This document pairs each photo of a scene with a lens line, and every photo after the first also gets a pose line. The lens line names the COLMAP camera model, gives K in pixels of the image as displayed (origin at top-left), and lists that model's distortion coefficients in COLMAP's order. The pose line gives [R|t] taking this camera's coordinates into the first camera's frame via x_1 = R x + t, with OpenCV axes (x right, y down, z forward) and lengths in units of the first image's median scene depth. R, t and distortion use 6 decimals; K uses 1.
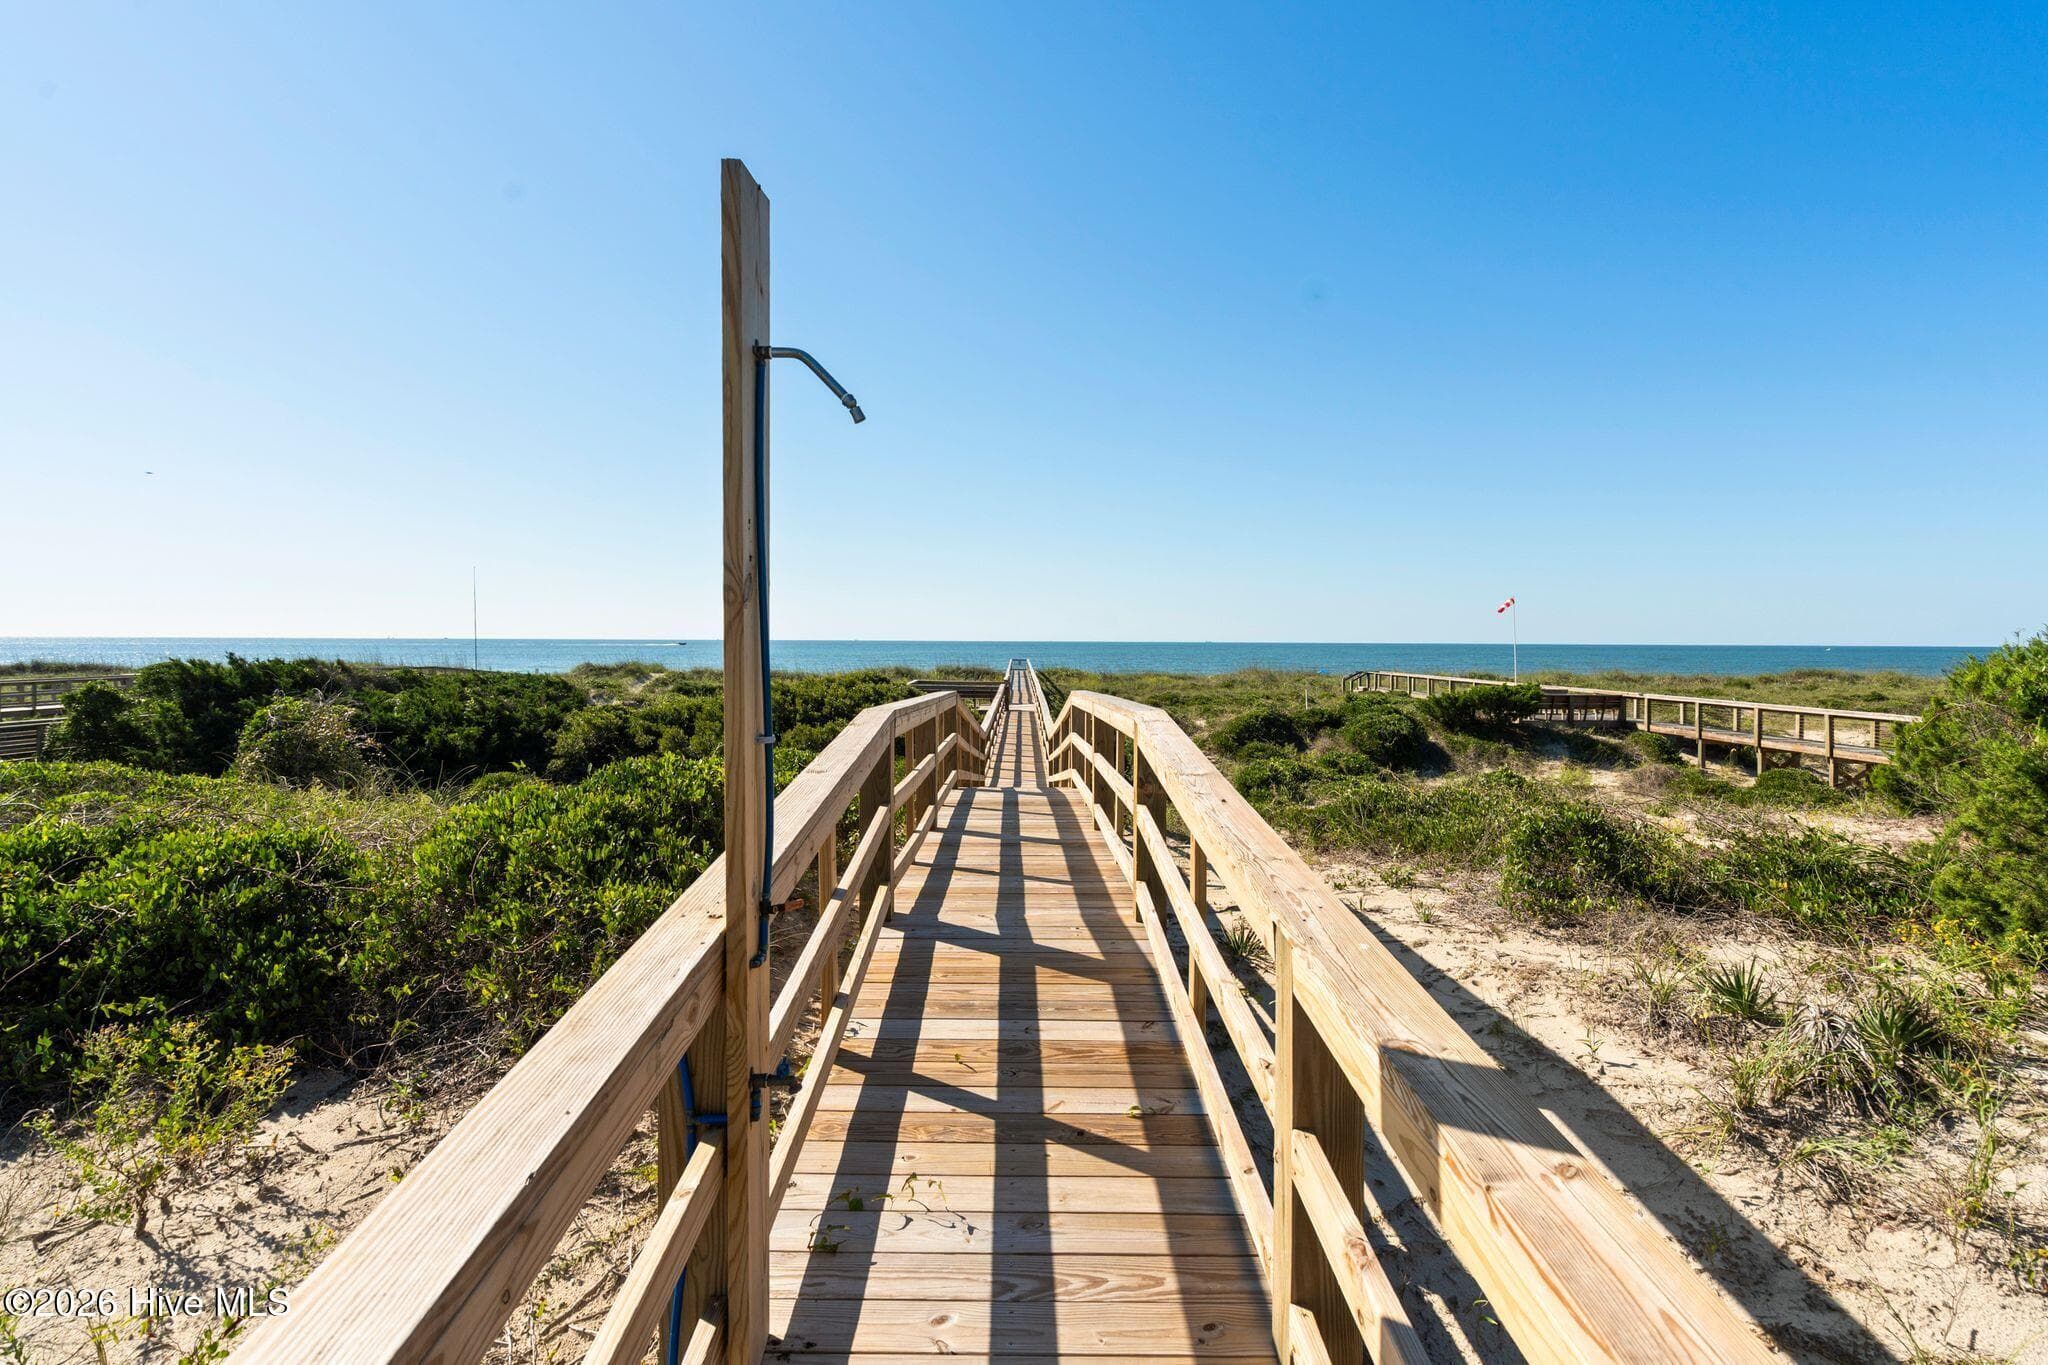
lens RADIAL K [[931.5, 0, 1031.7], [0, 931.5, 680.1], [0, 0, 1]] dist [-0.002208, -0.000739]
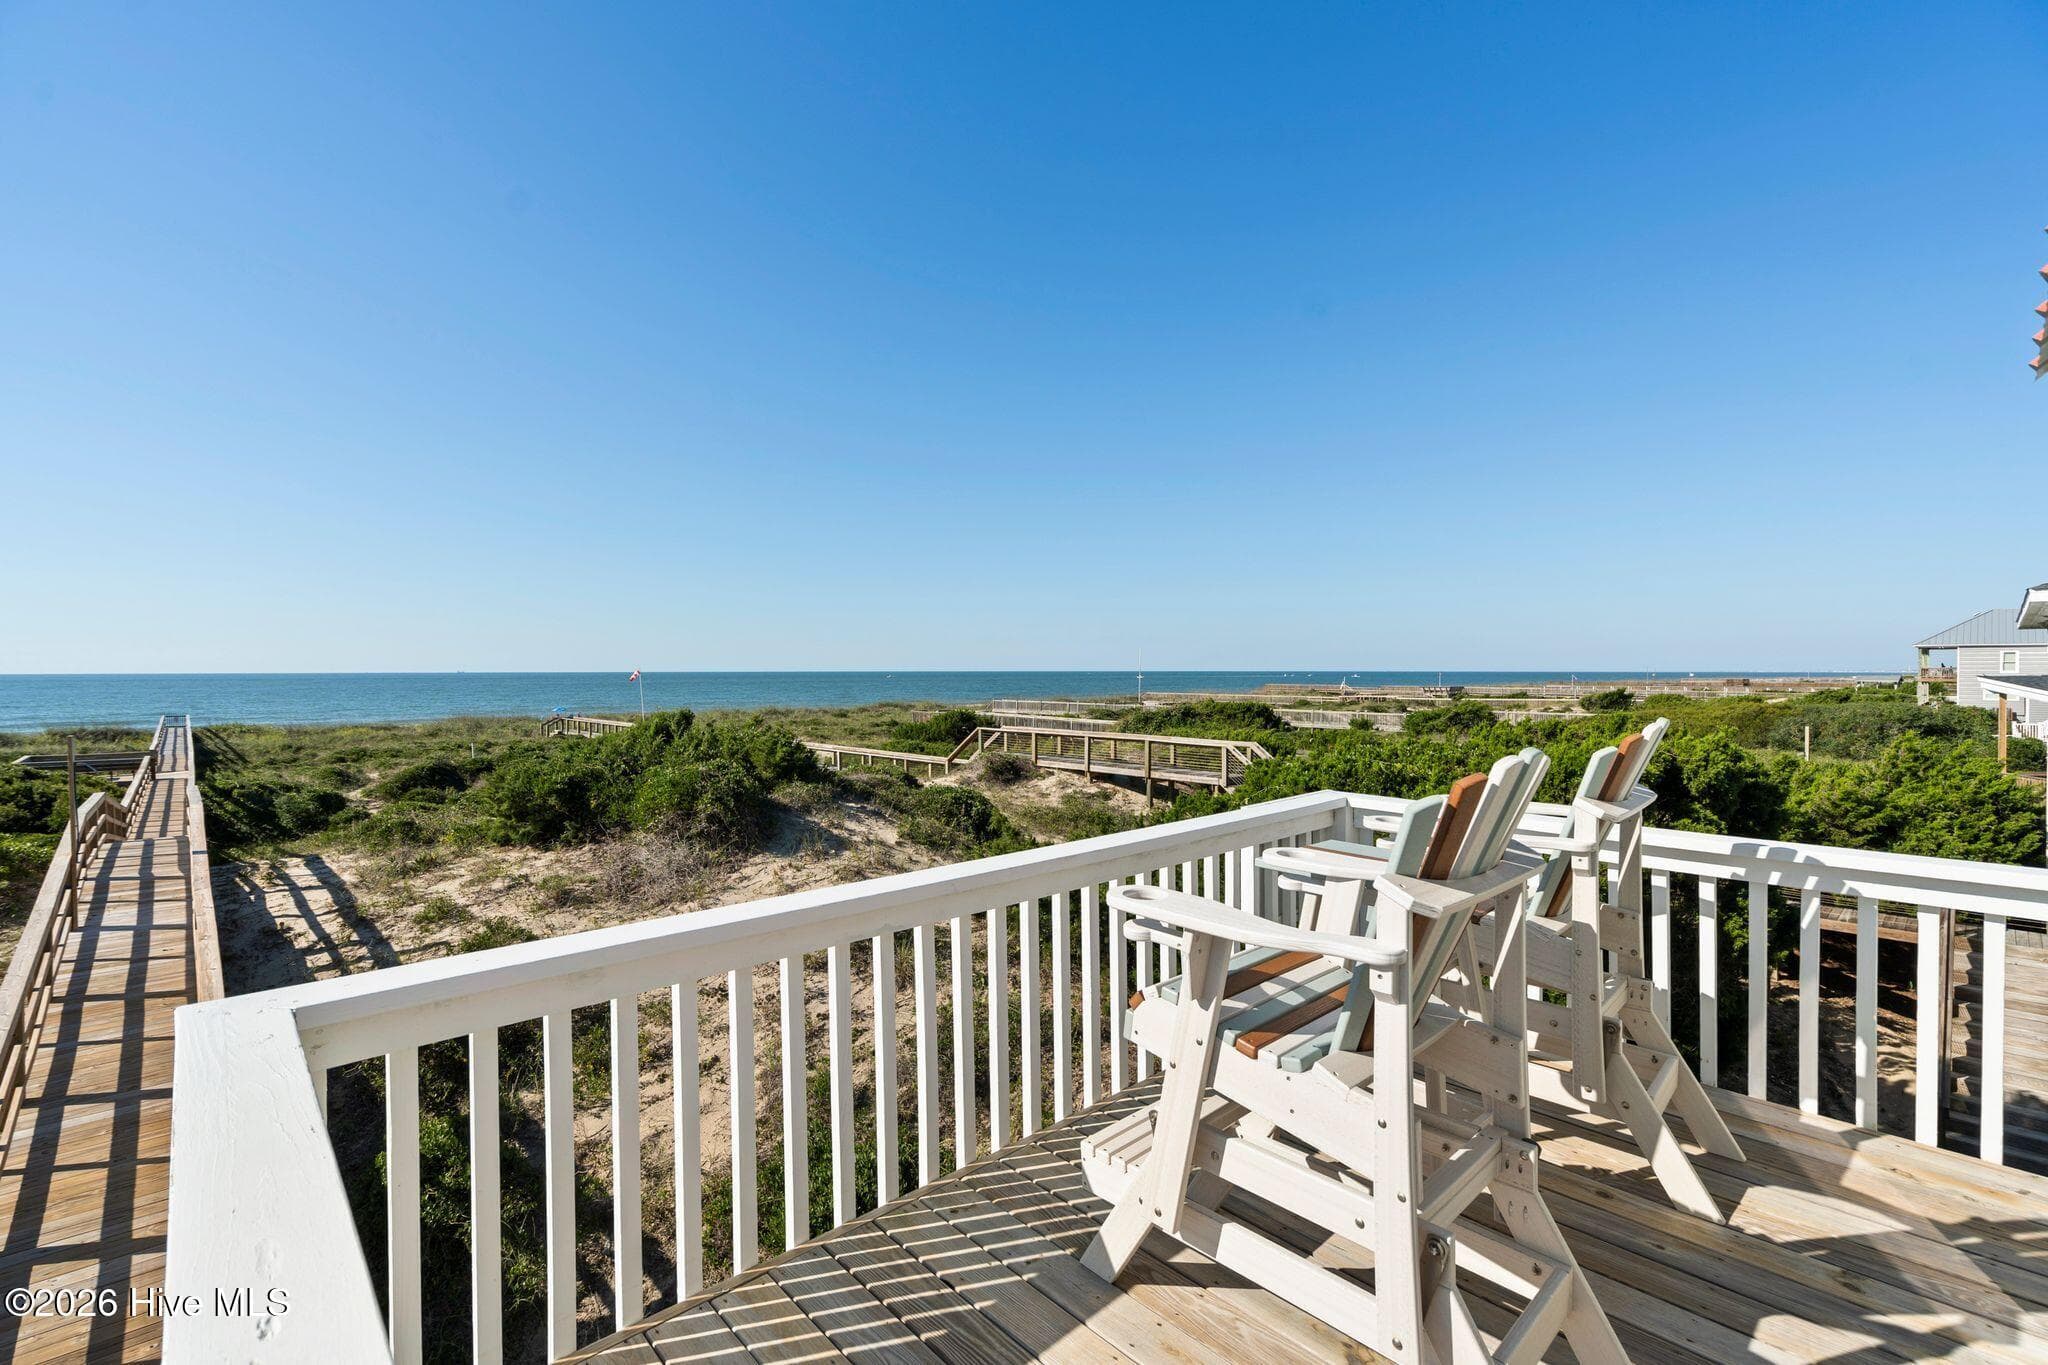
lens RADIAL K [[915.0, 0, 1024.0], [0, 915.0, 682.5], [0, 0, 1]] dist [0.001590, 0.000026]
pose [[0.746503, -0.019444, 0.665097, 0.027692], [0.033530, 0.999402, -0.008417, -0.046577], [-0.664536, 0.028584, 0.746709, -0.580240]]
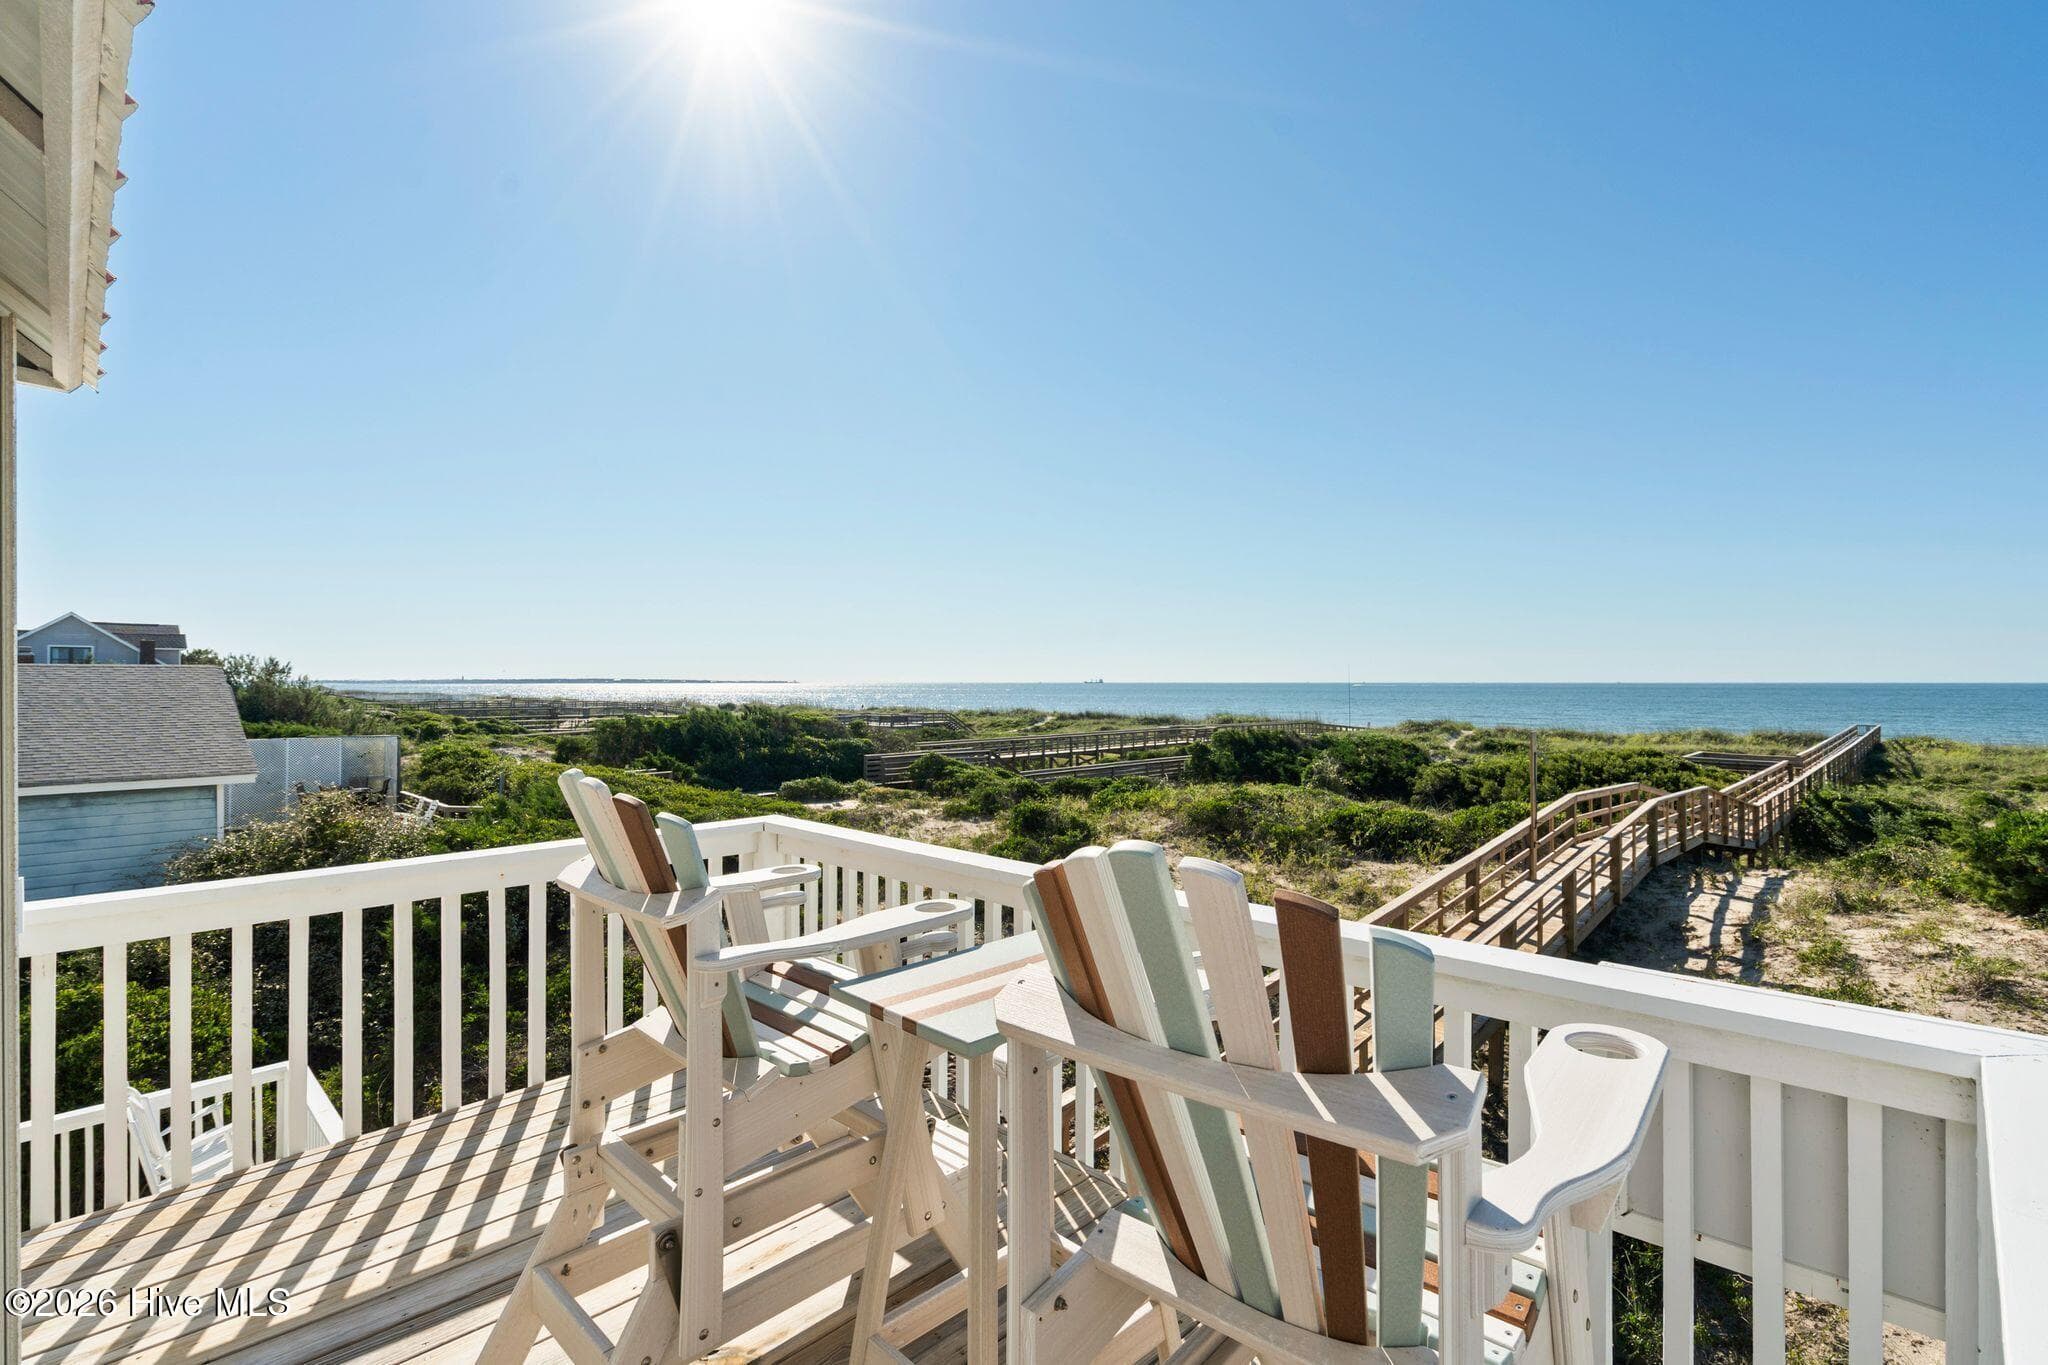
lens RADIAL K [[931.5, 0, 1031.7], [0, 931.5, 680.1], [0, 0, 1]] dist [-0.002208, -0.000739]
pose [[0.693657, -0.009575, -0.720242, 0.185179], [-0.020651, 0.999236, -0.033173, -0.045807], [0.720009, 0.037884, 0.692930, -0.578655]]
